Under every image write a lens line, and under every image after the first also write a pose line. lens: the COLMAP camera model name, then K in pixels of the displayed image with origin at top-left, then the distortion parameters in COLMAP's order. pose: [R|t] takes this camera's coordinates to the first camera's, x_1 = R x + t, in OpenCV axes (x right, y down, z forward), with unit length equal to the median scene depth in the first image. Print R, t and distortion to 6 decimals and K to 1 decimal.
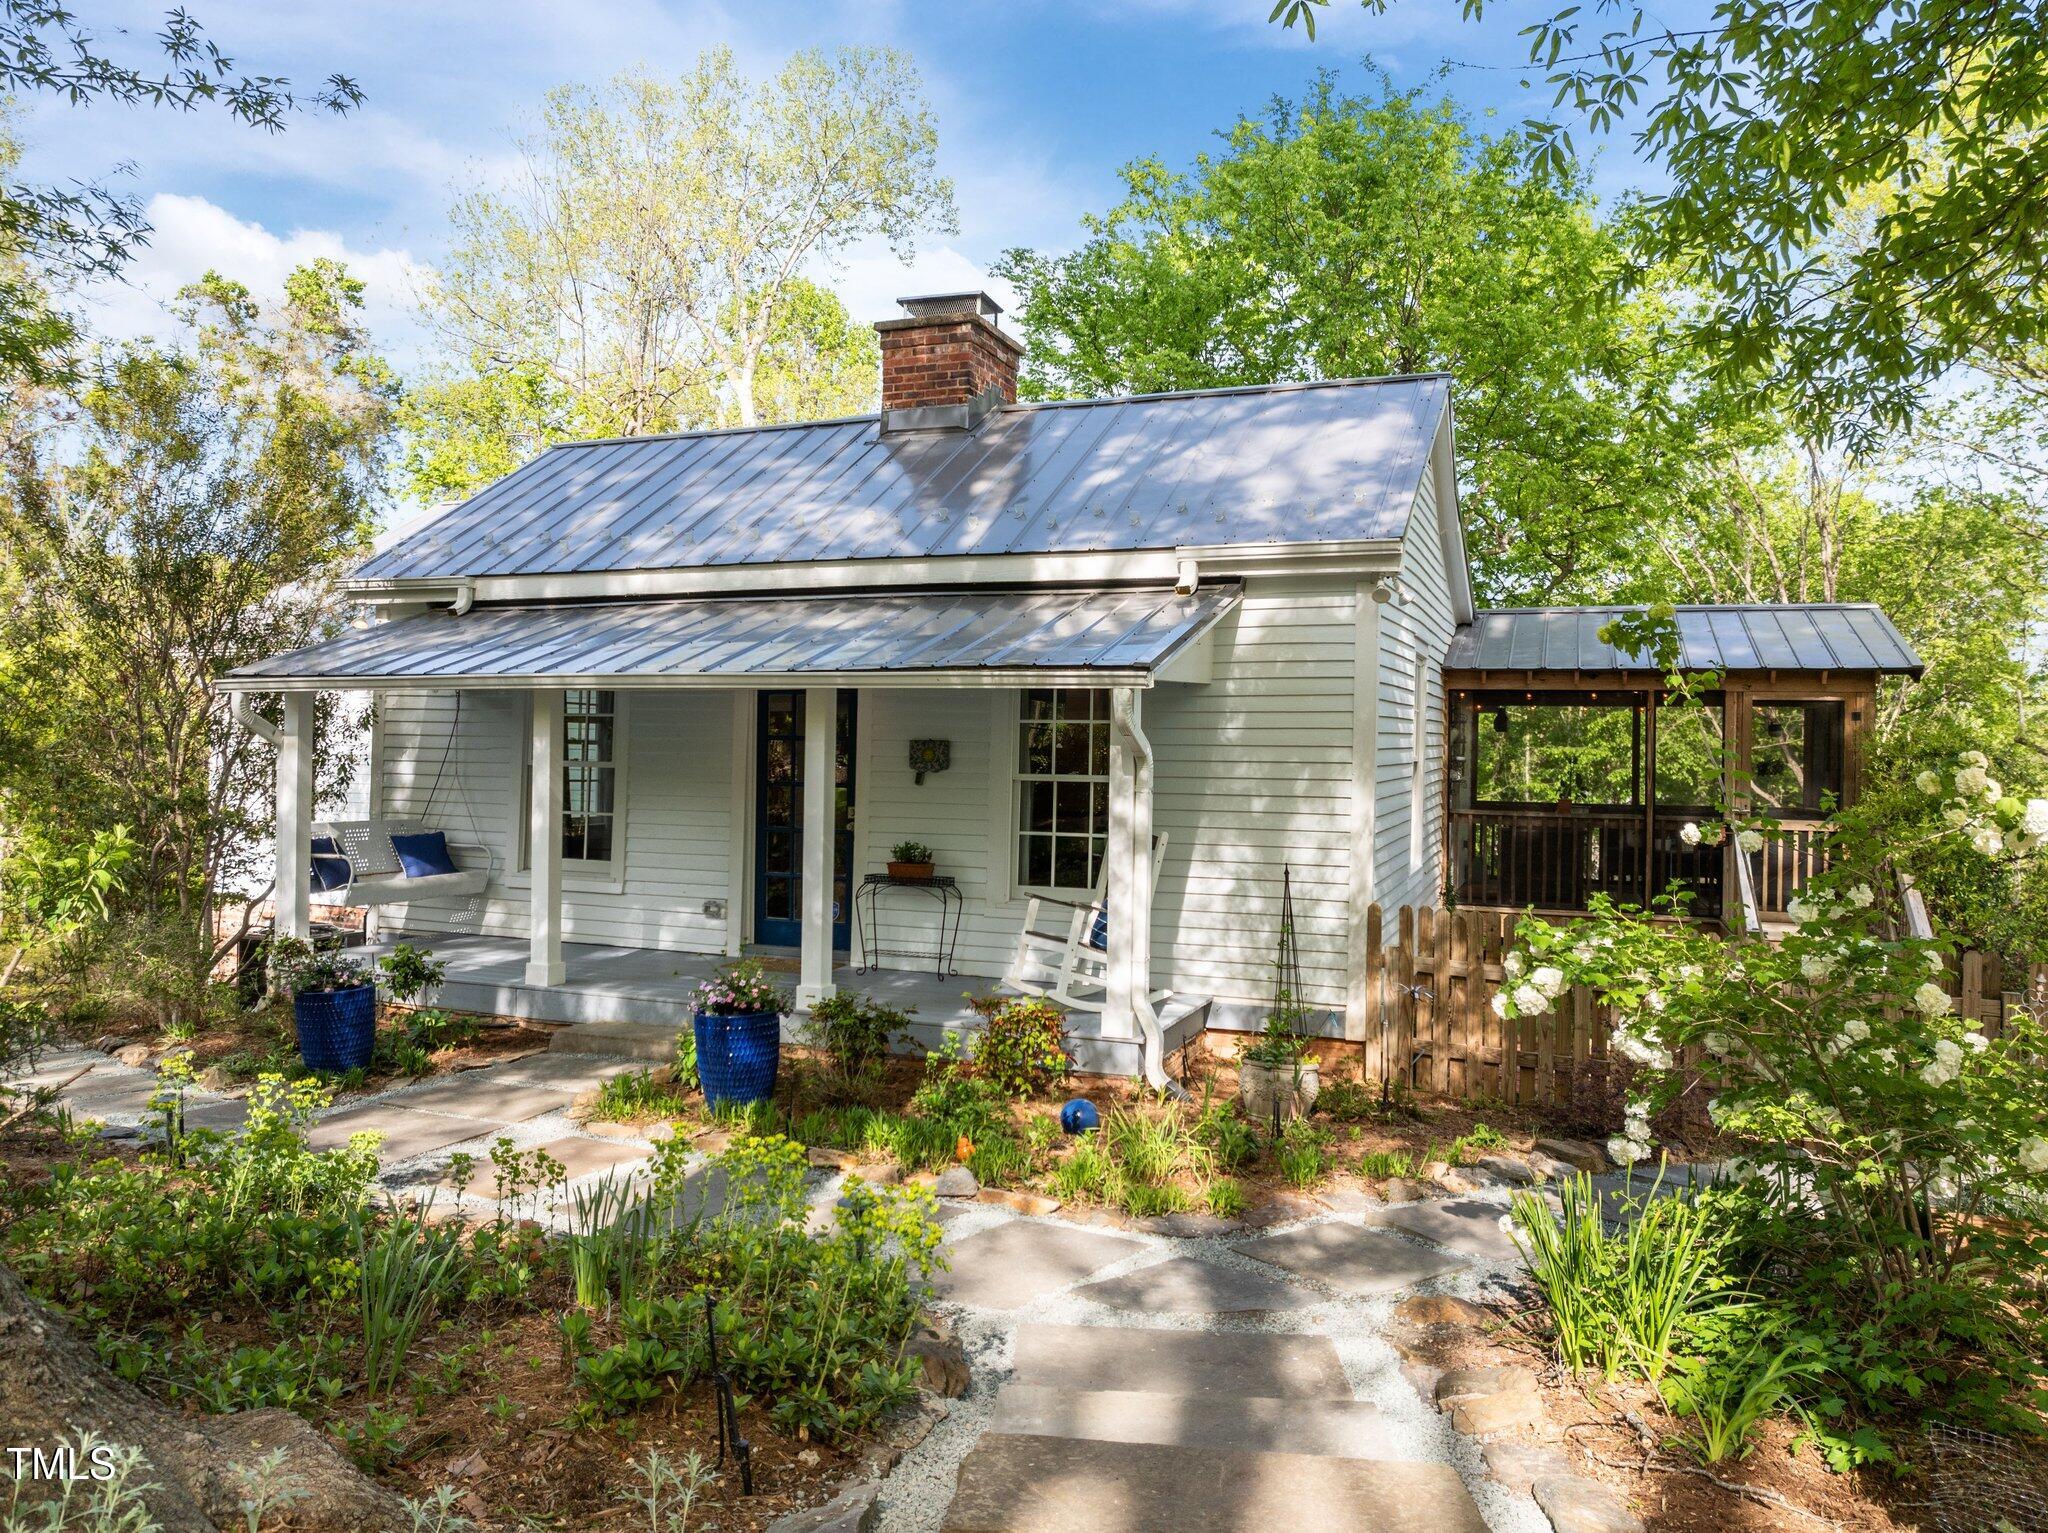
lens RADIAL K [[1435.2, 0, 1056.4], [0, 1435.2, 766.3], [0, 0, 1]] dist [-0.034371, -0.000327]
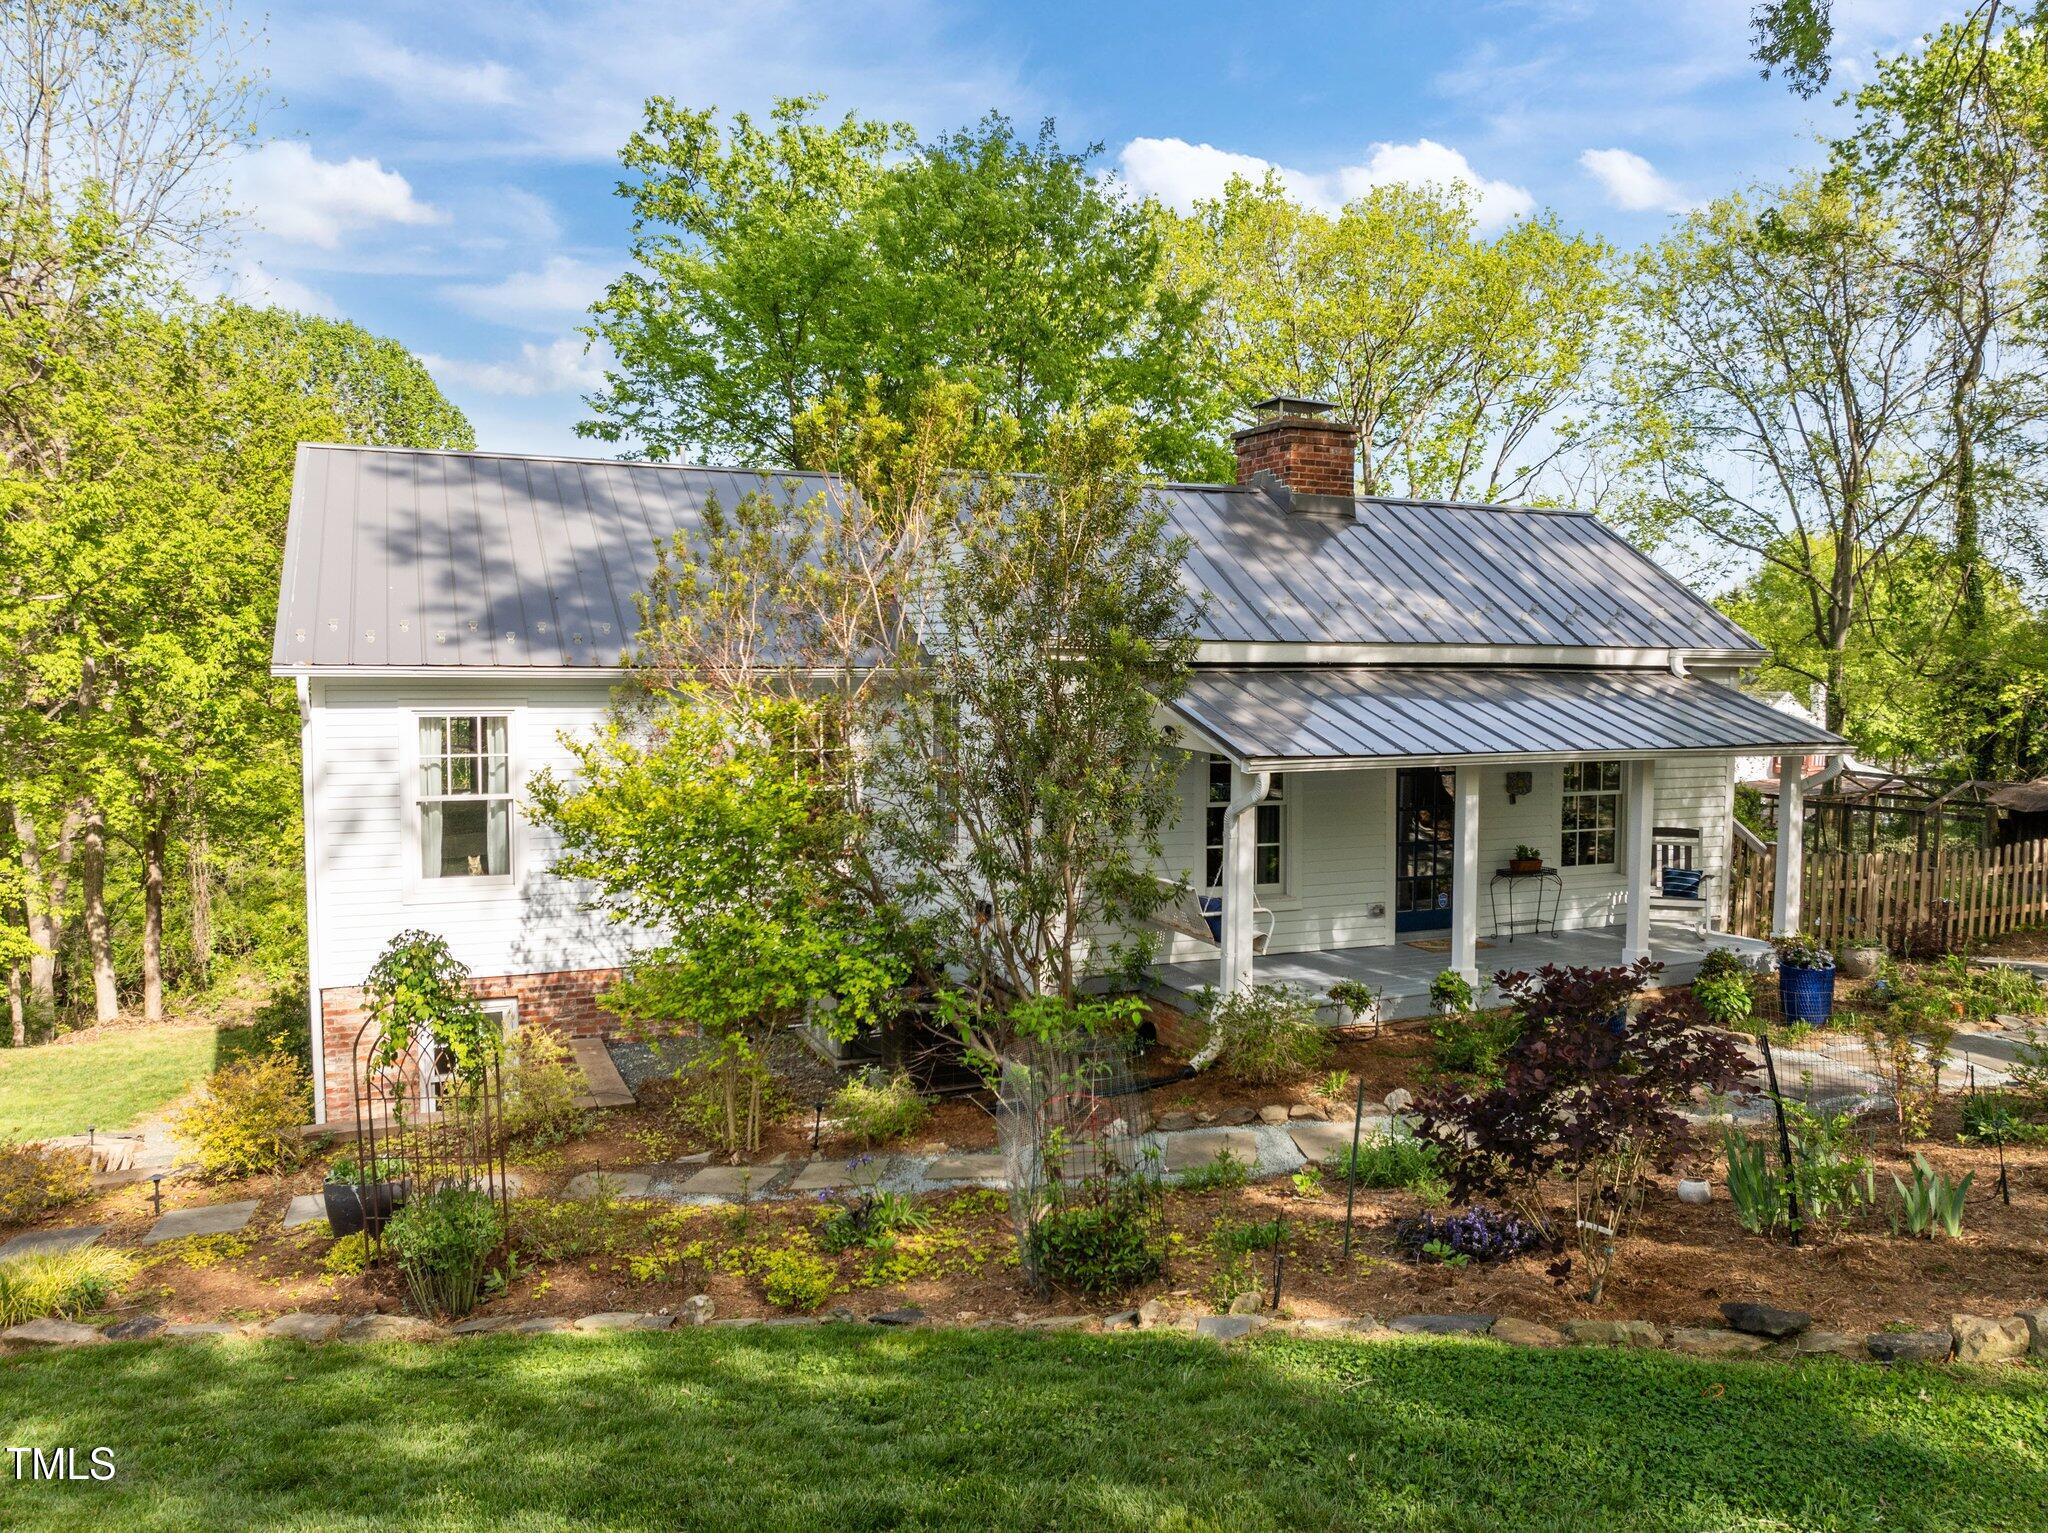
lens RADIAL K [[1439.8, 0, 1022.3], [0, 1439.8, 765.4], [0, 0, 1]] dist [-0.030801, 0.000918]
pose [[0.714066, -0.061226, 0.697396, -1.349426], [0.007033, 0.996745, 0.080306, -0.134842], [-0.700043, -0.052439, 0.712173, 0.318851]]
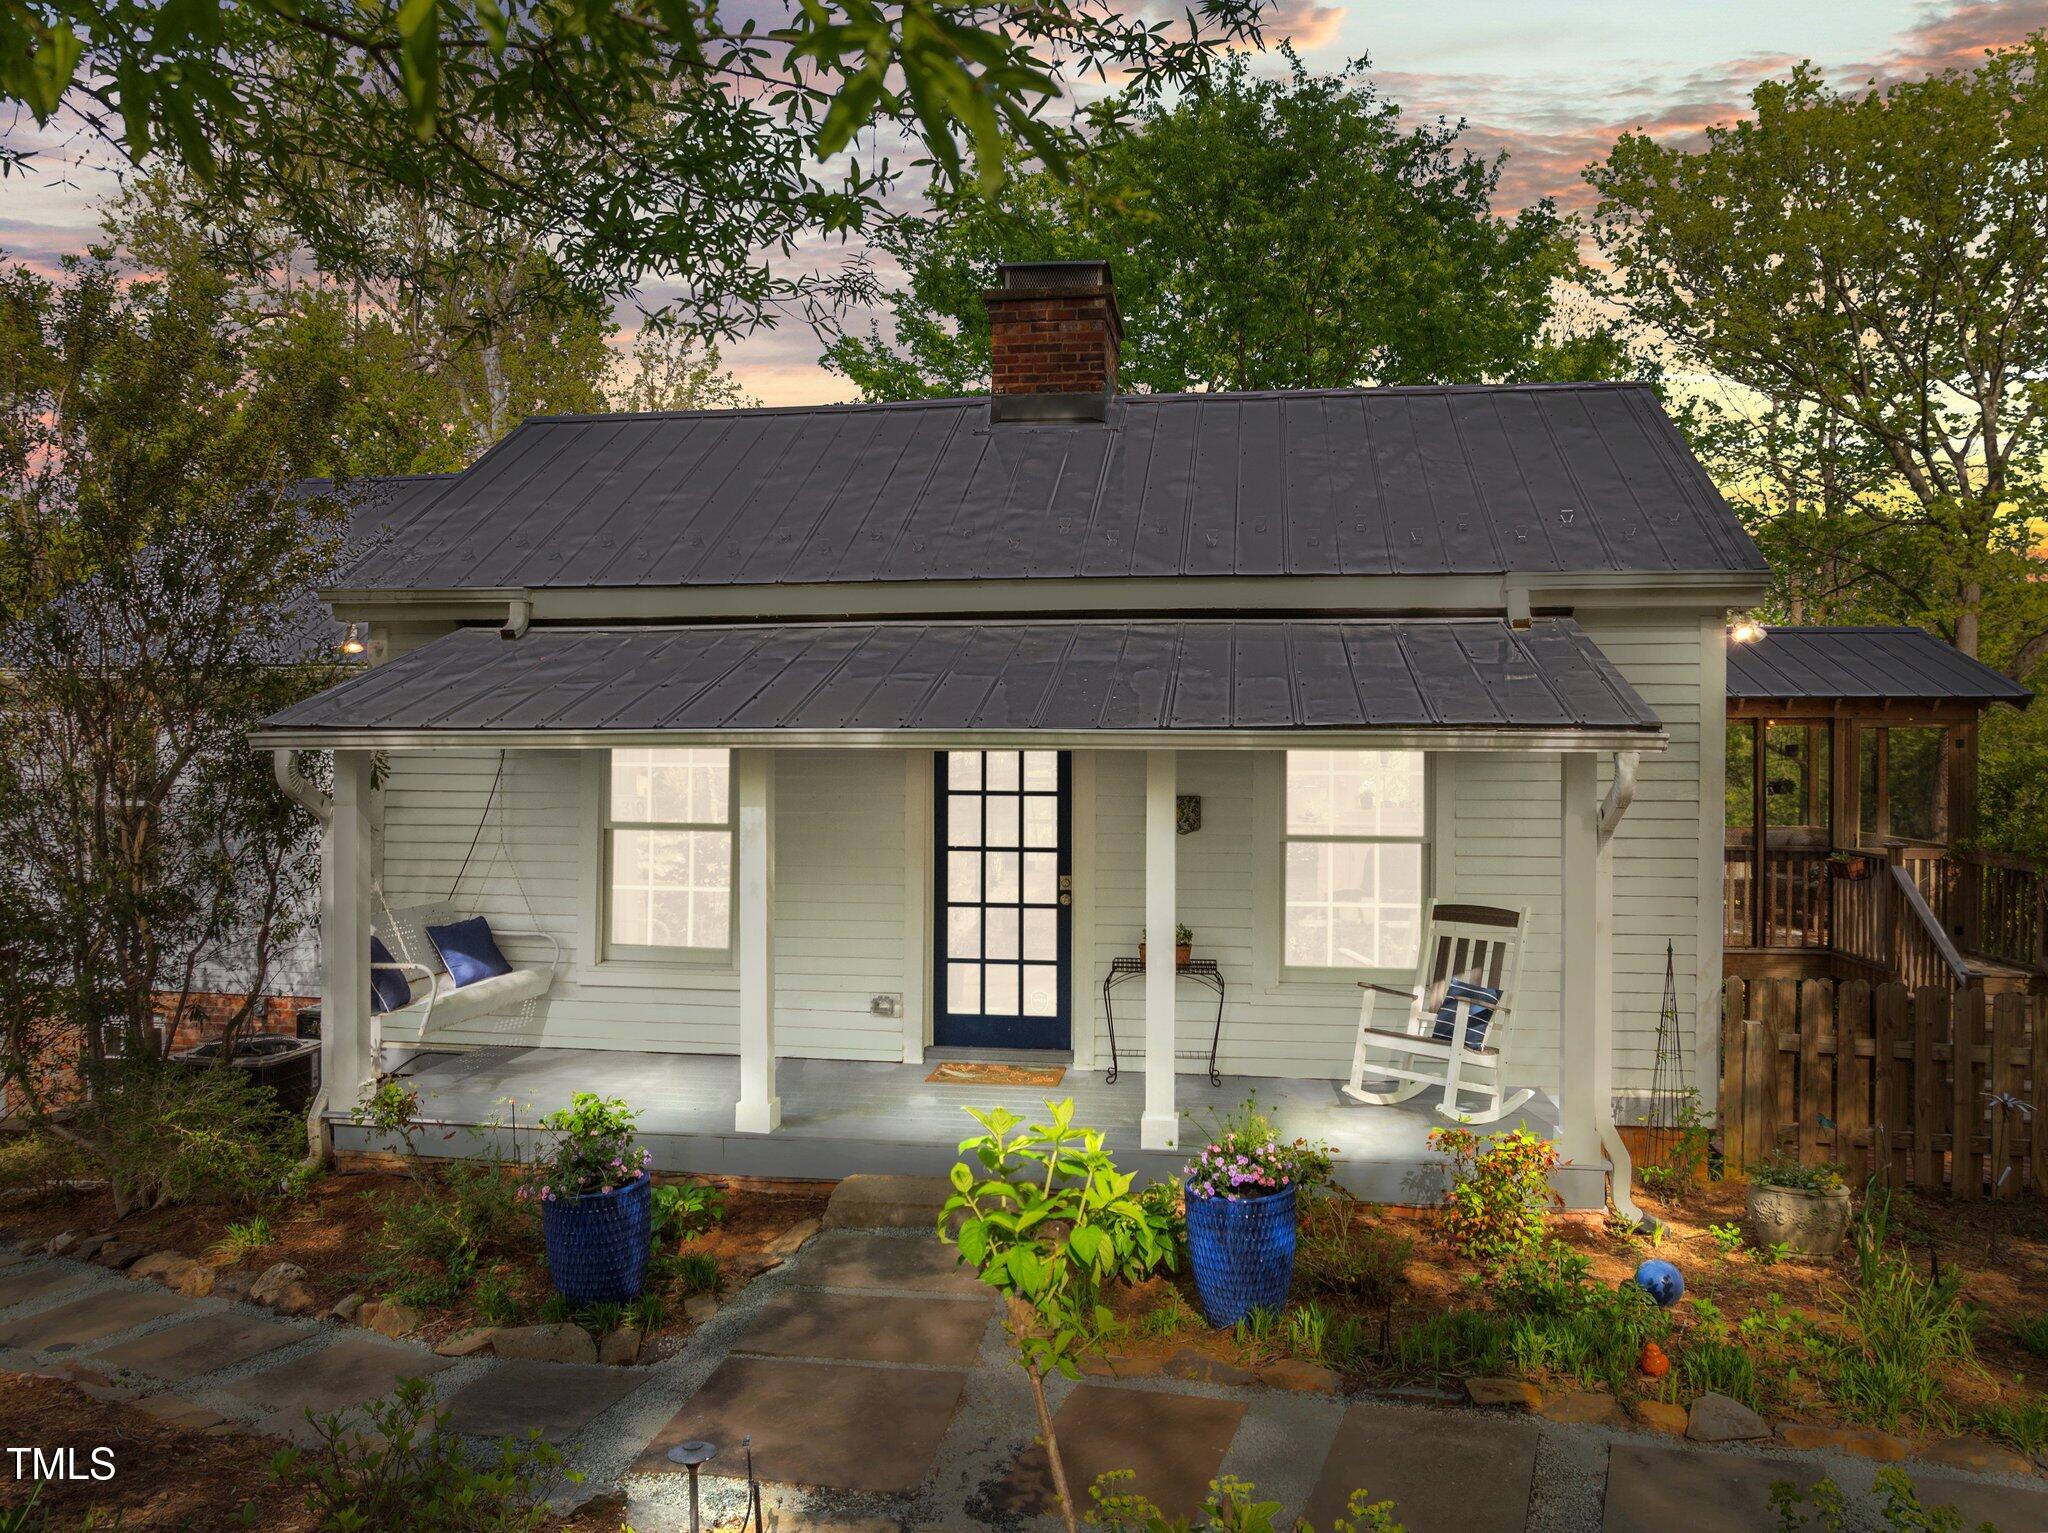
lens RADIAL K [[1449.9, 0, 1046.1], [0, 1449.9, 767.2], [0, 0, 1]] dist [-0.018573, -0.004375]
pose [[0.975398, -0.014361, 0.219985, -0.329205], [0.013371, 0.999893, 0.005985, -0.038849], [-0.220047, -0.002896, 0.975485, 0.183253]]
